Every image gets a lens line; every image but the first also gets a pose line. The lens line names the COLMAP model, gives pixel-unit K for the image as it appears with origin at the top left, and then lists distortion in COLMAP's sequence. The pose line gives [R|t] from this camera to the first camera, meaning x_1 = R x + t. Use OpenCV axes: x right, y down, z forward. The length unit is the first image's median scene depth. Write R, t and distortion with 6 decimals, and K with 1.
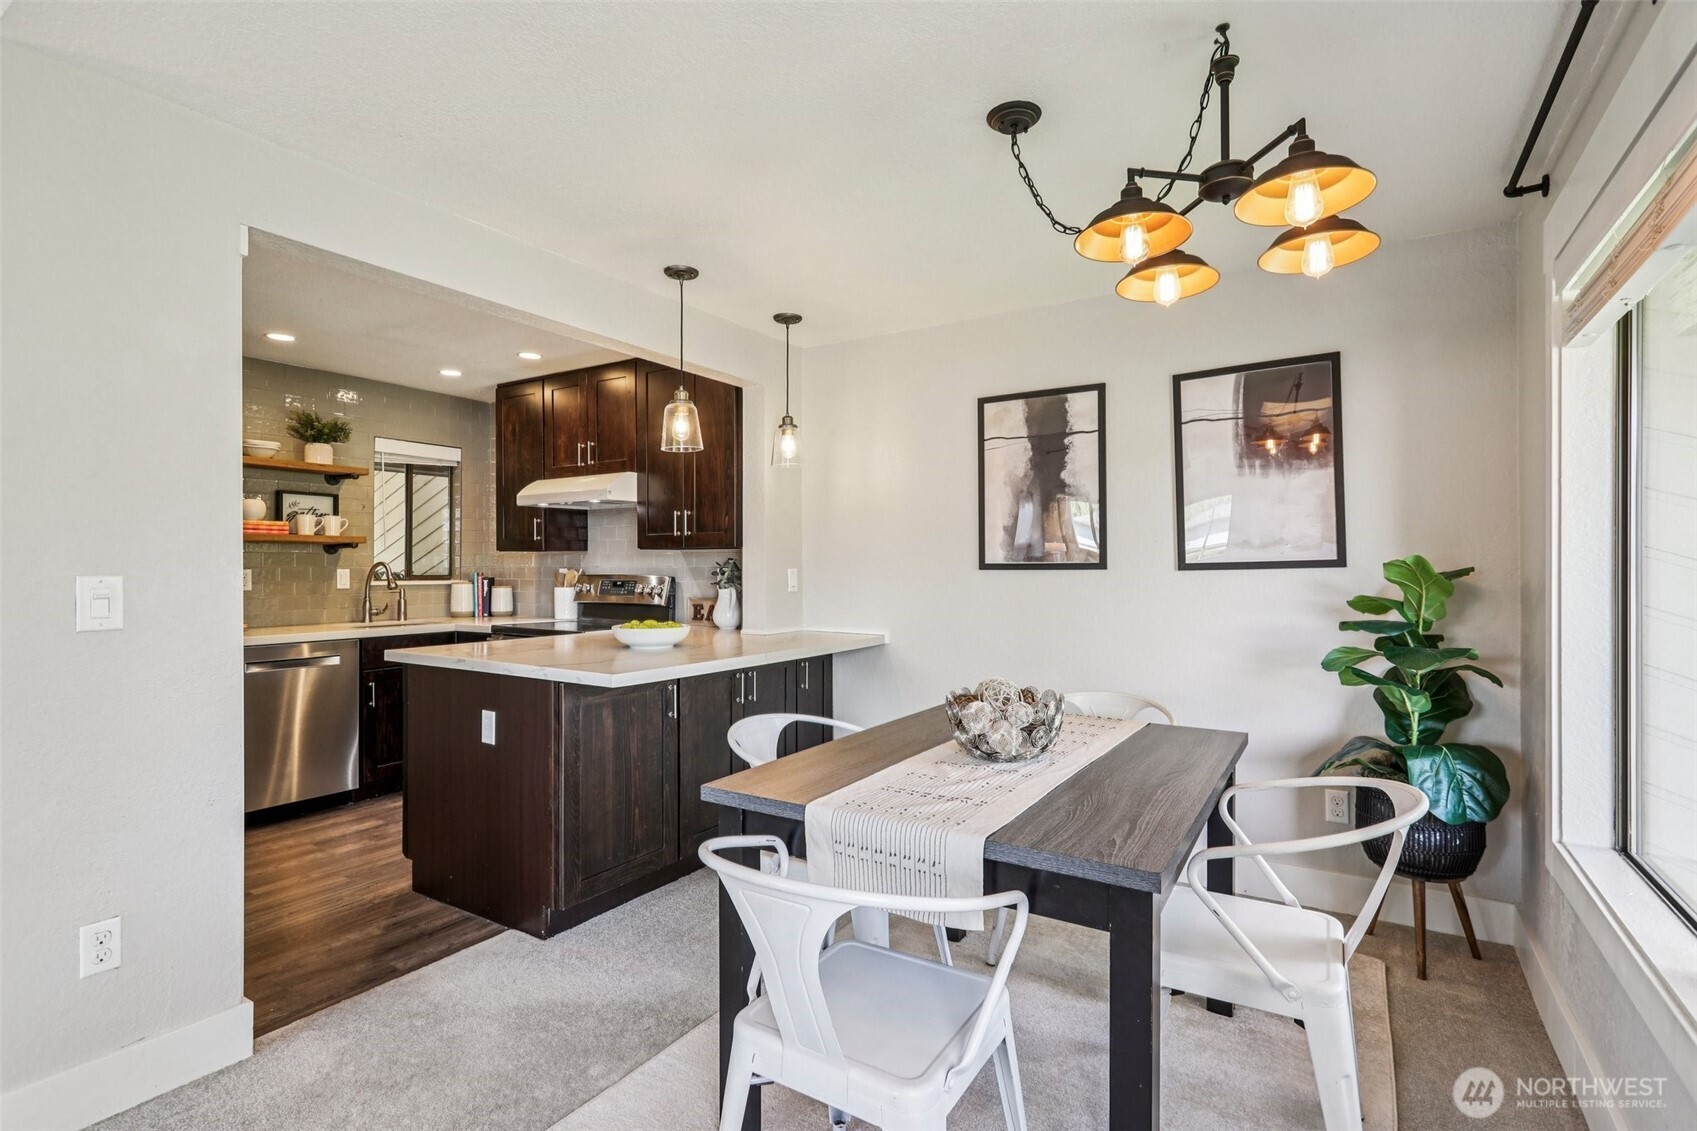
lens RADIAL K [[802.2, 0, 845.6], [0, 802.2, 562.4], [0, 0, 1]] dist [-0.007365, 0.004927]
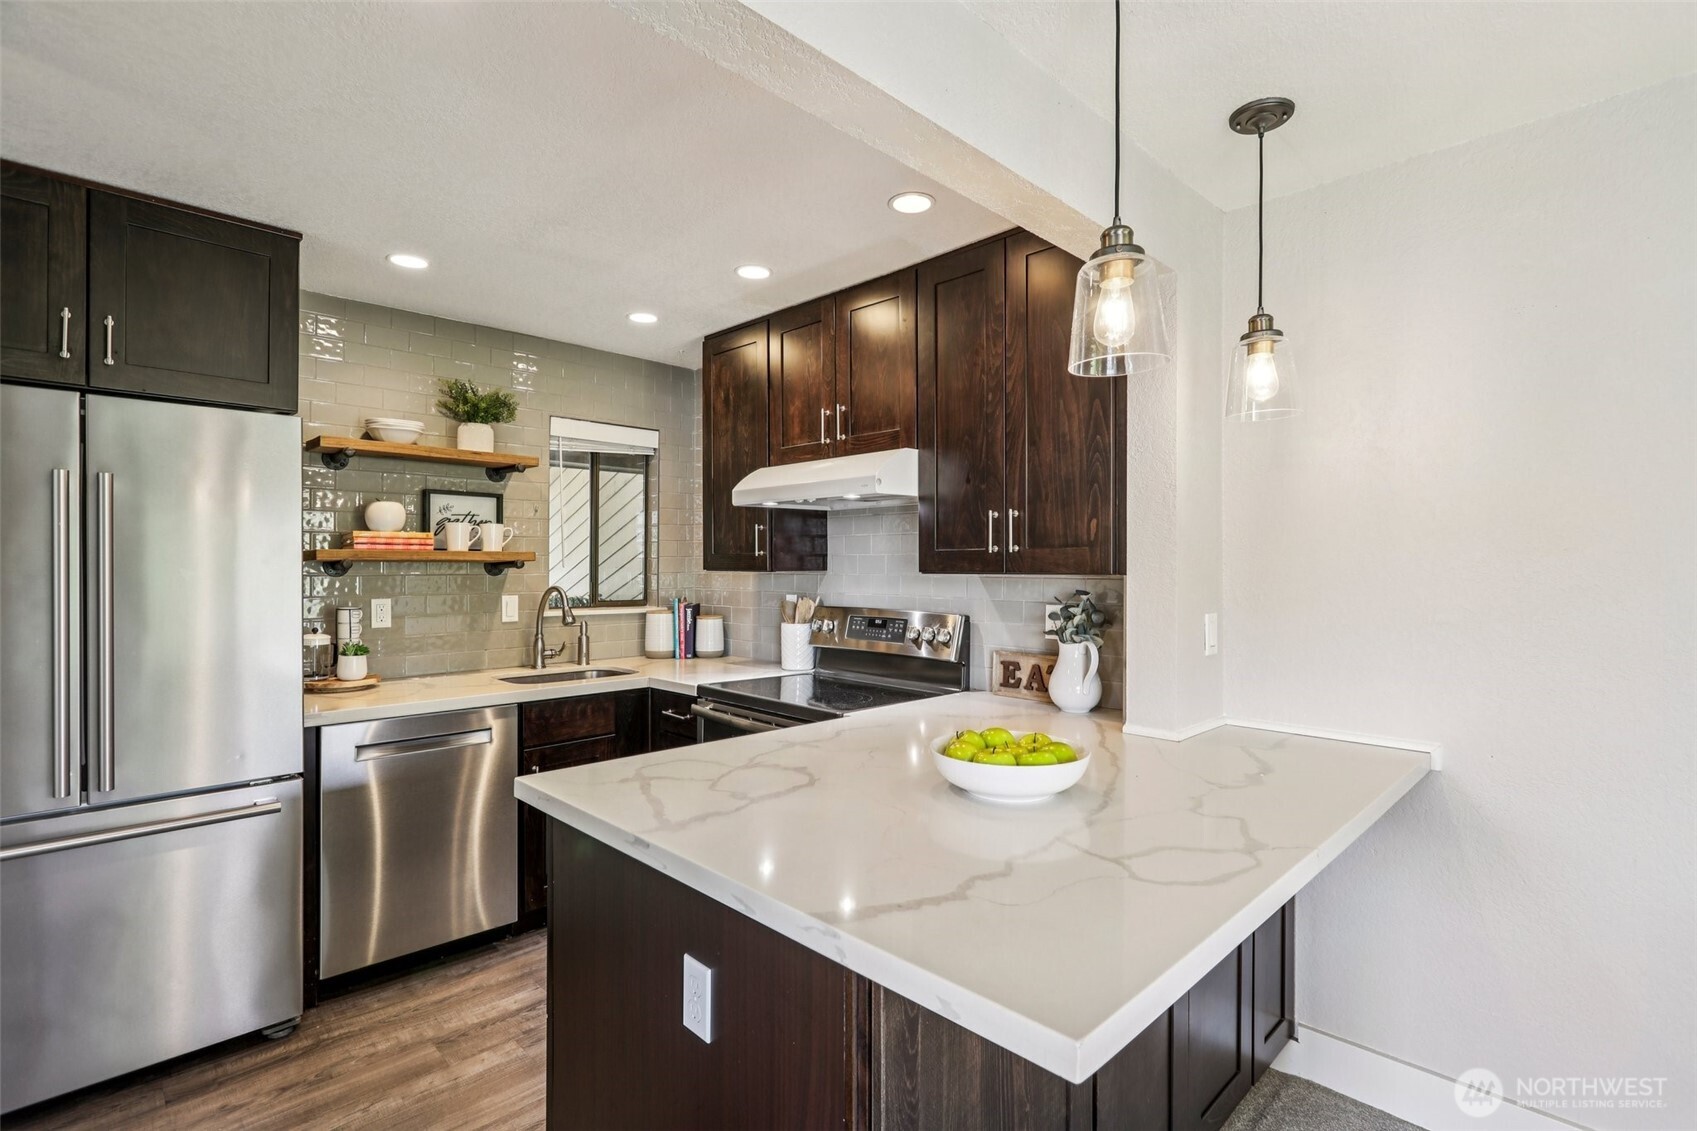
lens RADIAL K [[802.2, 0, 843.2], [0, 802.2, 566.9], [0, 0, 1]] dist [-0.007365, 0.004927]
pose [[0.973401, 0.002562, -0.229094, -0.184760], [-0.001204, 0.999981, 0.006068, -0.026525], [0.229105, -0.005631, 0.973385, 0.408135]]
